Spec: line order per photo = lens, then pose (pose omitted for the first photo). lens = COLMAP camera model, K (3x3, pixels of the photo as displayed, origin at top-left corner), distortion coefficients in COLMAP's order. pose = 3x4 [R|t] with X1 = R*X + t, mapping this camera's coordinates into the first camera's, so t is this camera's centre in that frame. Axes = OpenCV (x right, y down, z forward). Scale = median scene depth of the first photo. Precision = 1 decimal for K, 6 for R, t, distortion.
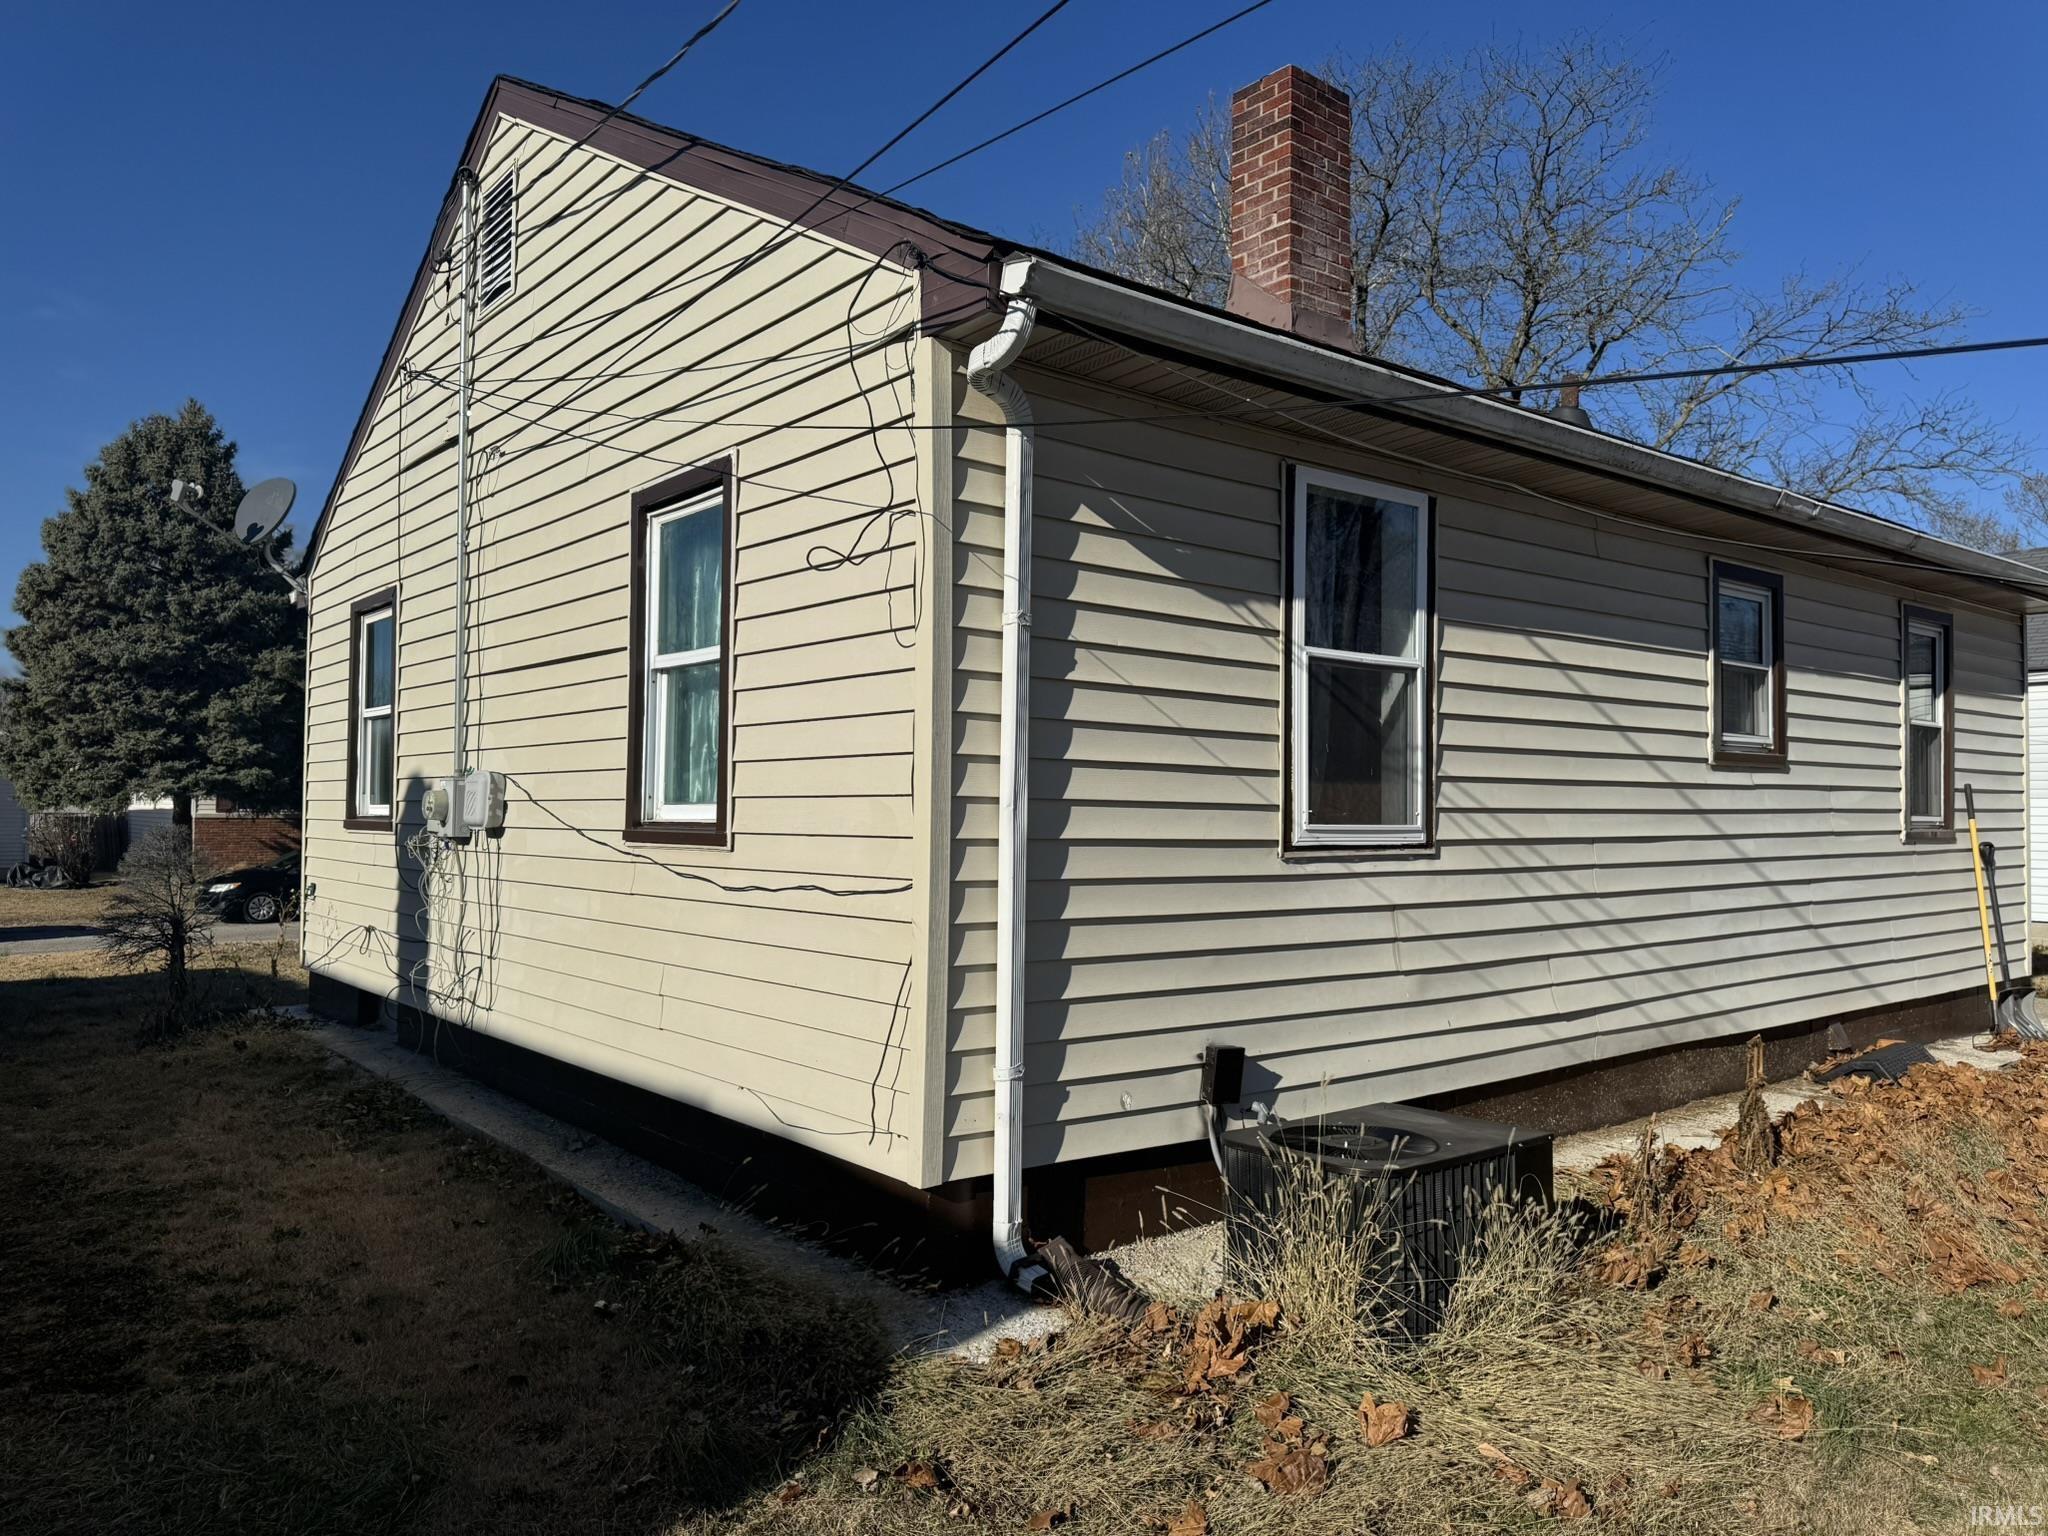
lens RADIAL K [[1463.9, 0, 1024.0], [0, 1463.9, 768.0], [0, 0, 1]] dist [0.005497, -0.001843]
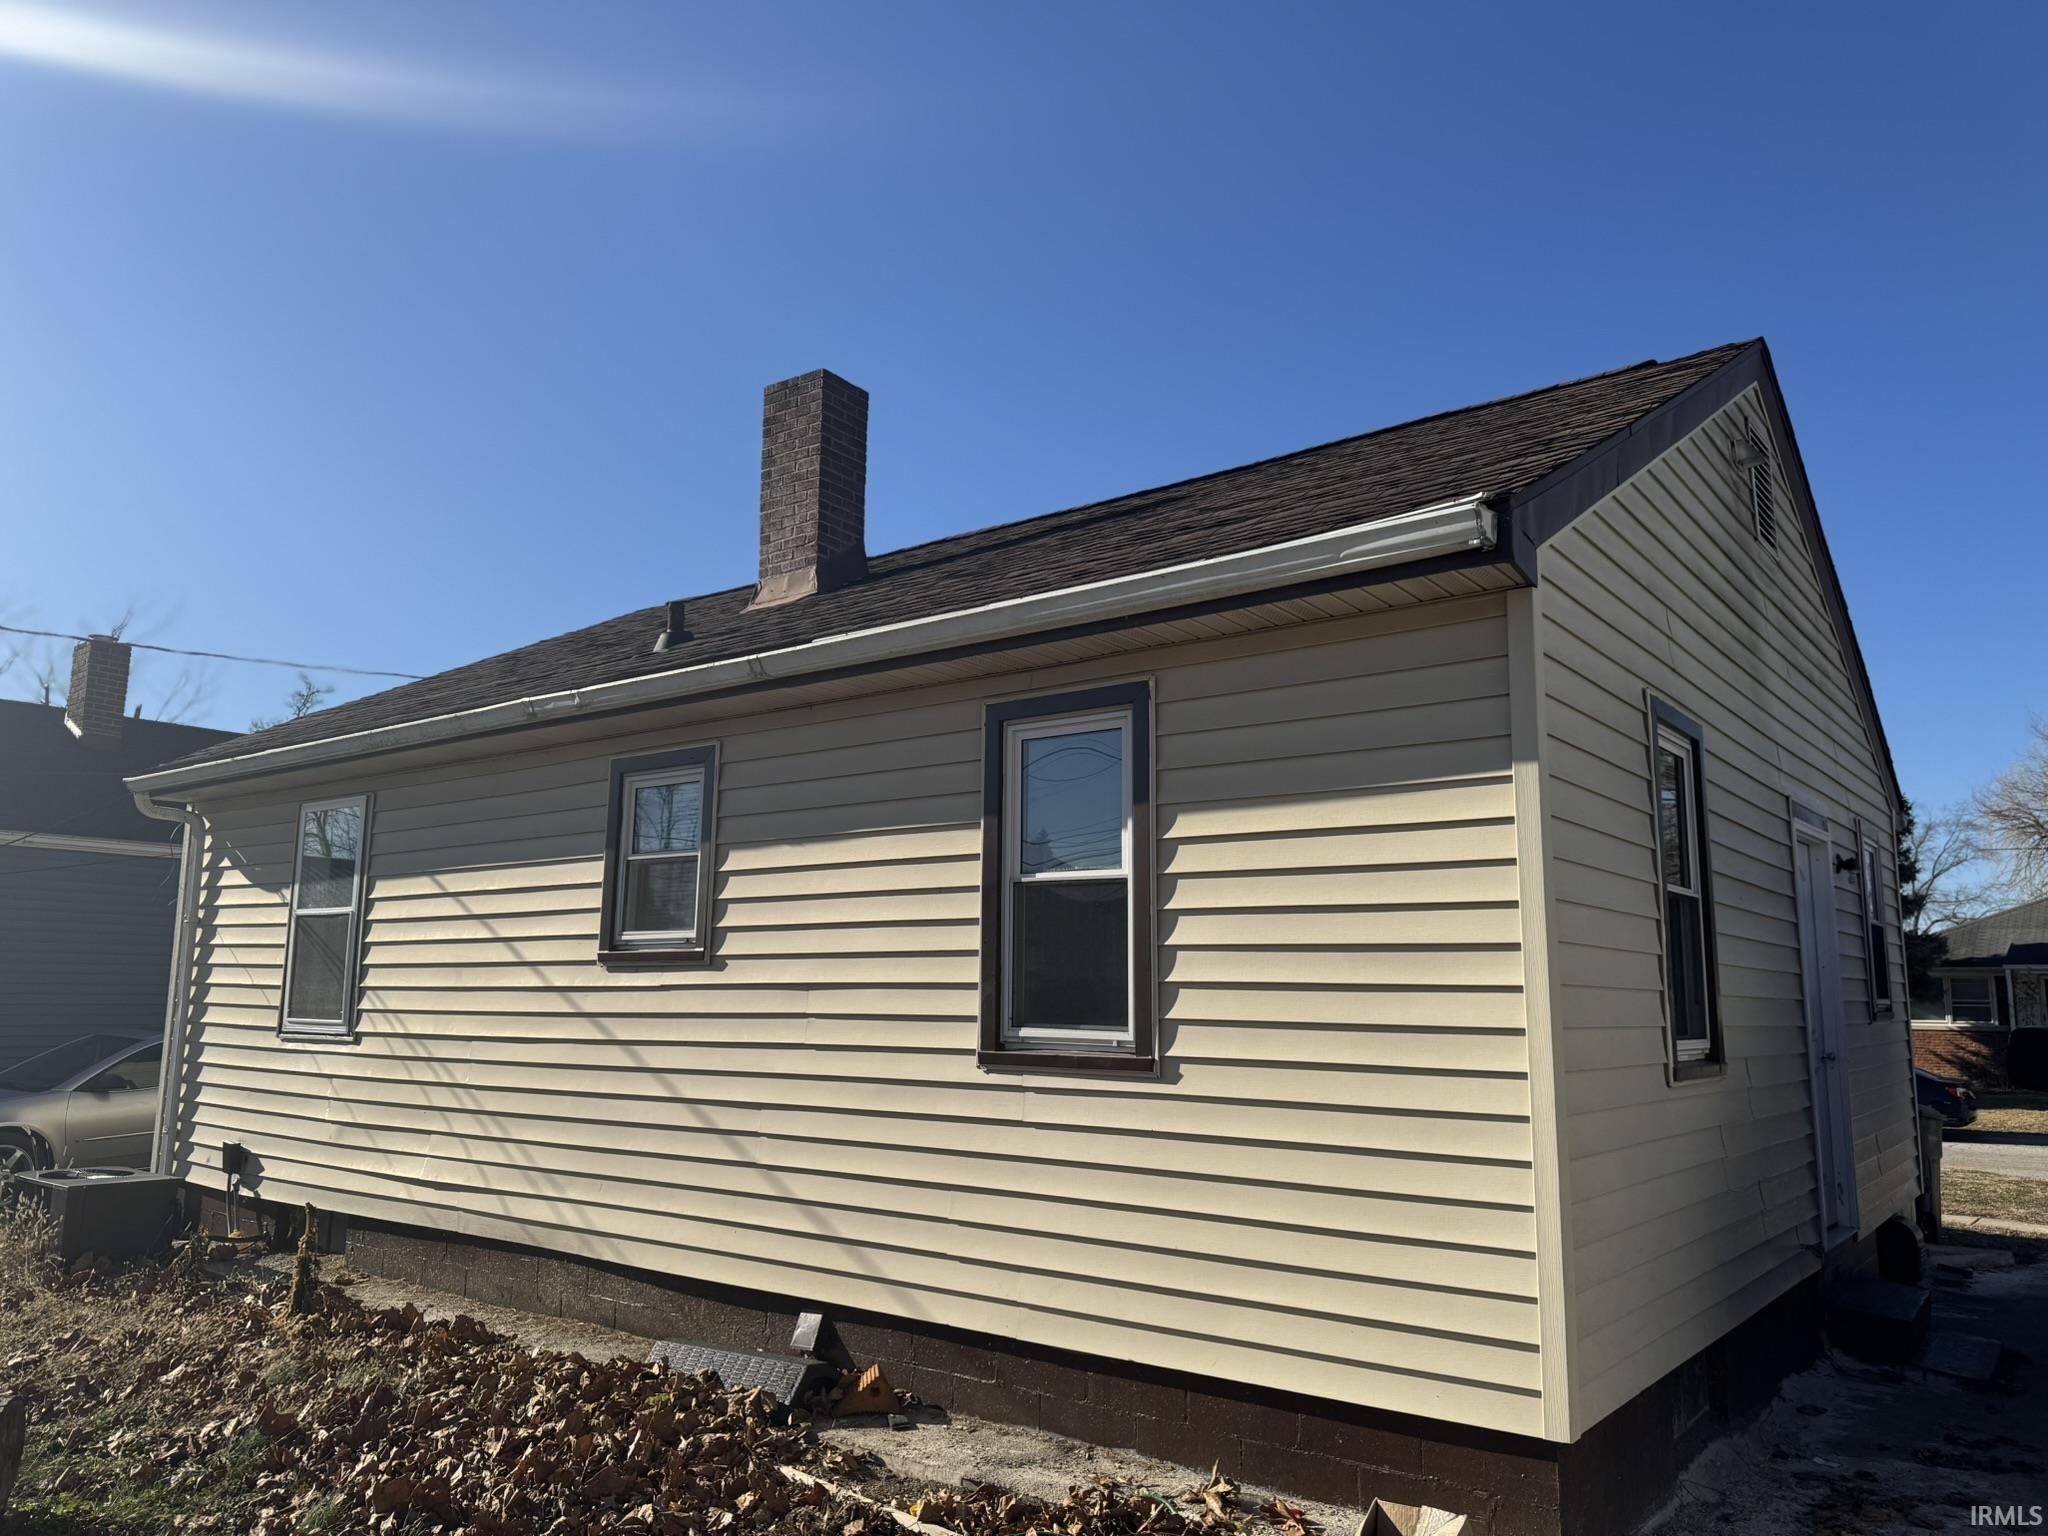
lens RADIAL K [[1463.9, 0, 1024.0], [0, 1463.9, 768.0], [0, 0, 1]] dist [0.005497, -0.001843]
pose [[0.234242, -0.156608, -0.959482, 1.843913], [0.018368, 0.987477, -0.156693, 0.030780], [0.972005, 0.019080, 0.234185, 1.286378]]
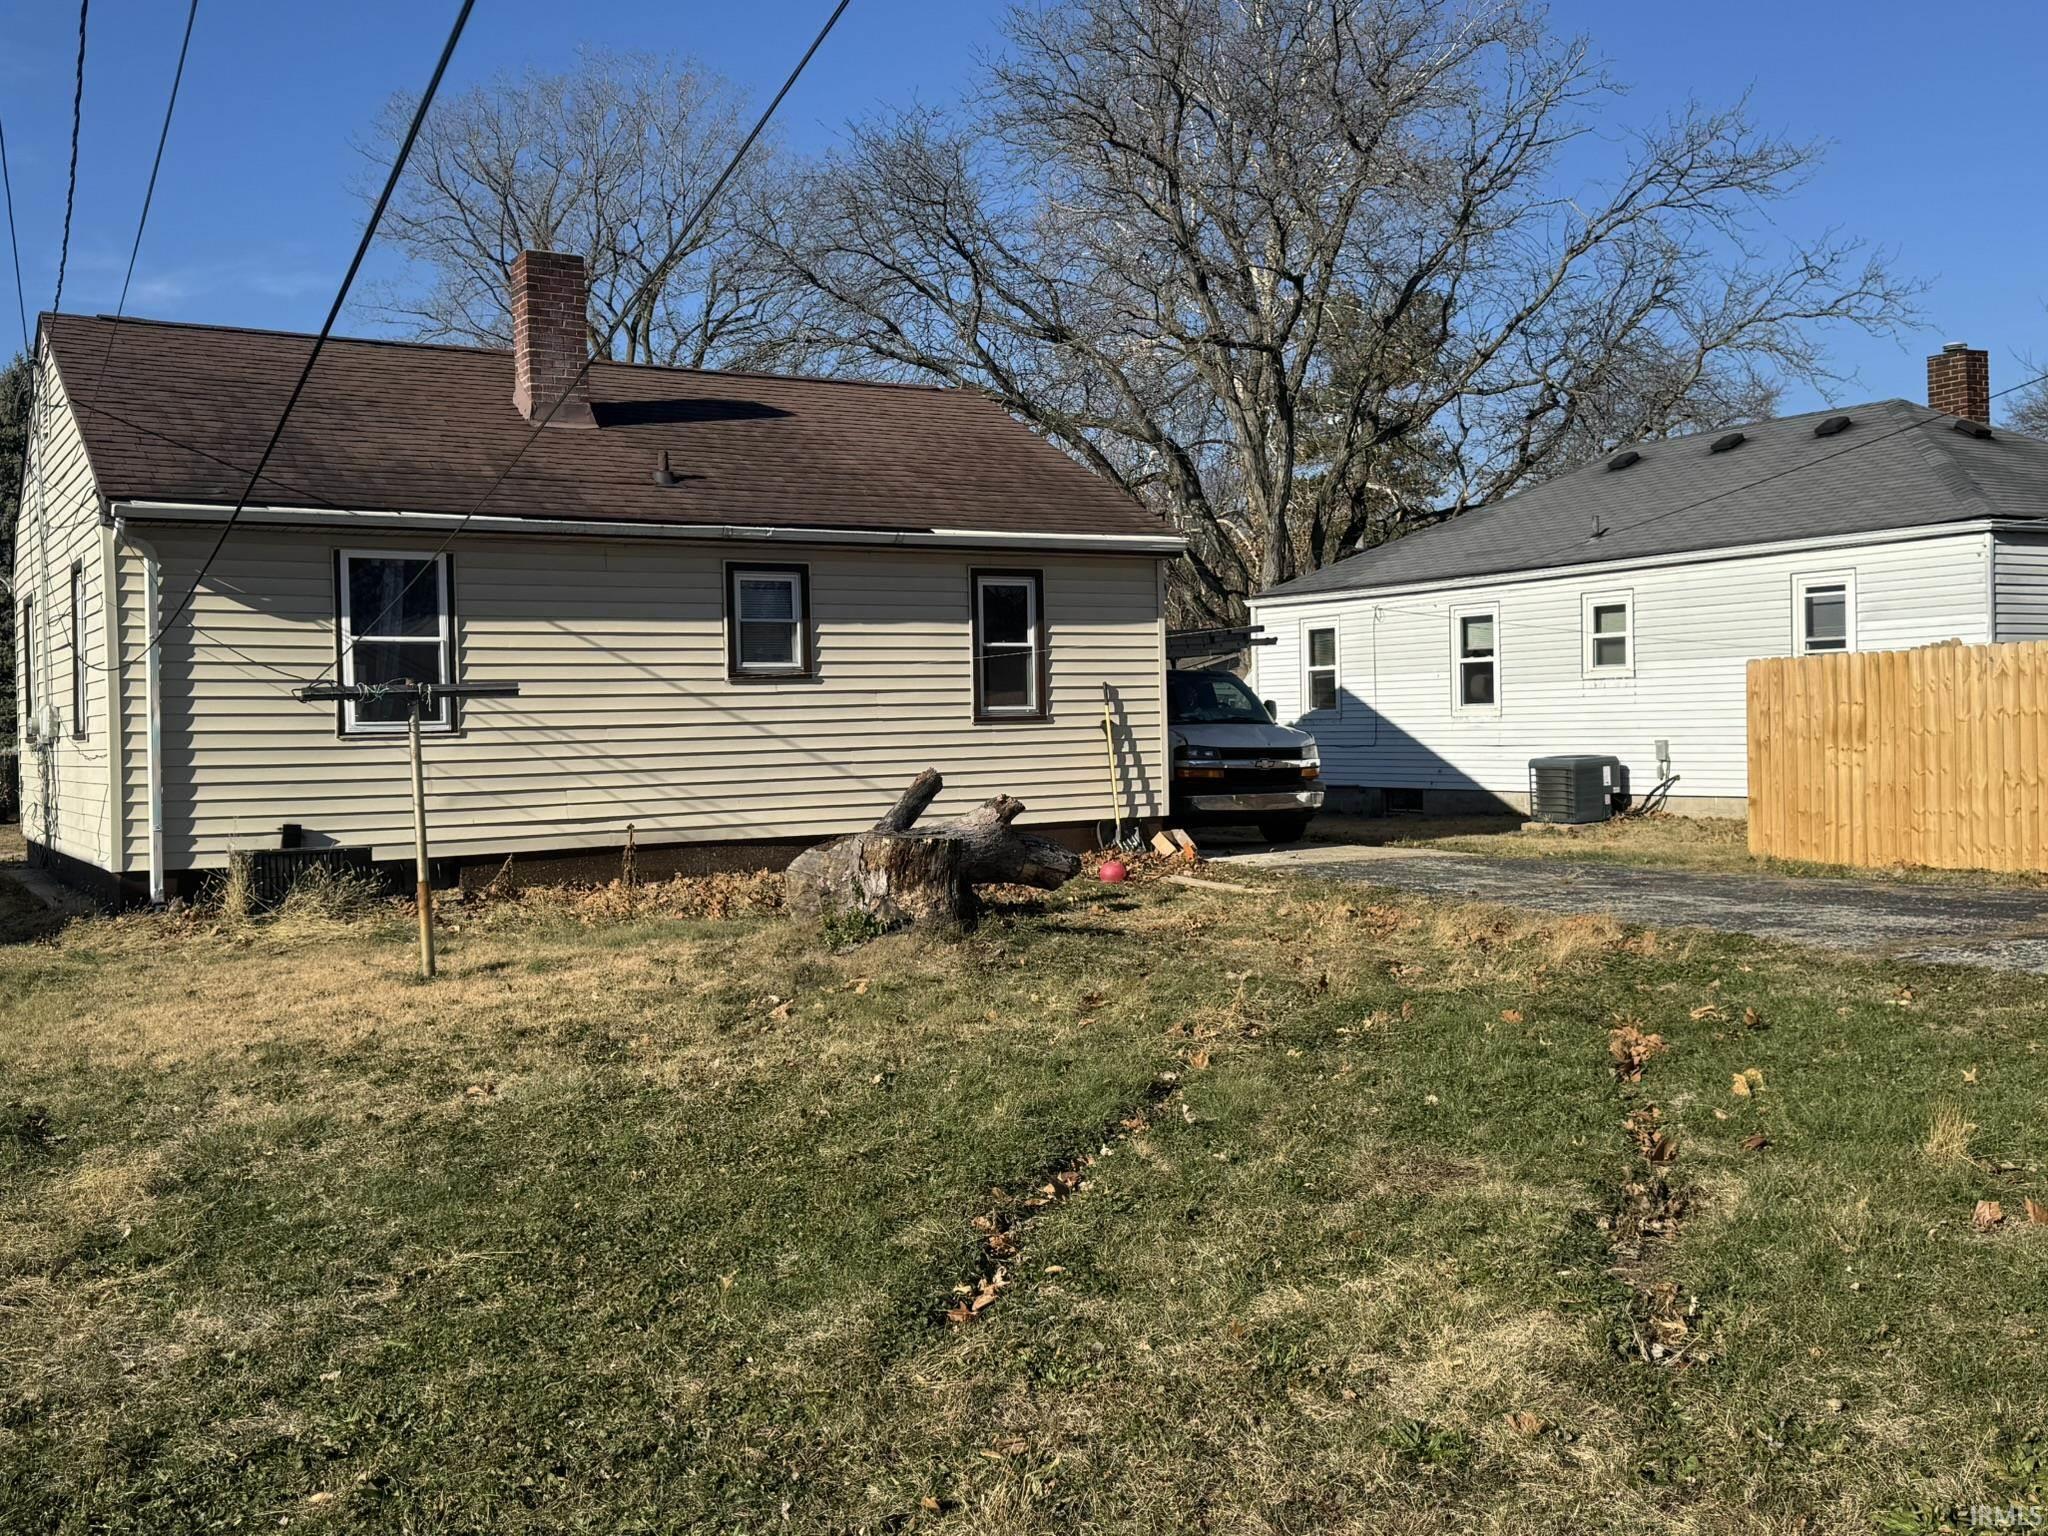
lens RADIAL K [[1983.4, 0, 1024.0], [0, 1983.4, 768.0], [0, 0, 1]] dist [0.181509, -0.317728]
pose [[0.989461, -0.024640, -0.142687, 1.408769], [0.032074, 0.998232, 0.050038, -0.009203], [0.141202, -0.054087, 0.988502, -1.564837]]
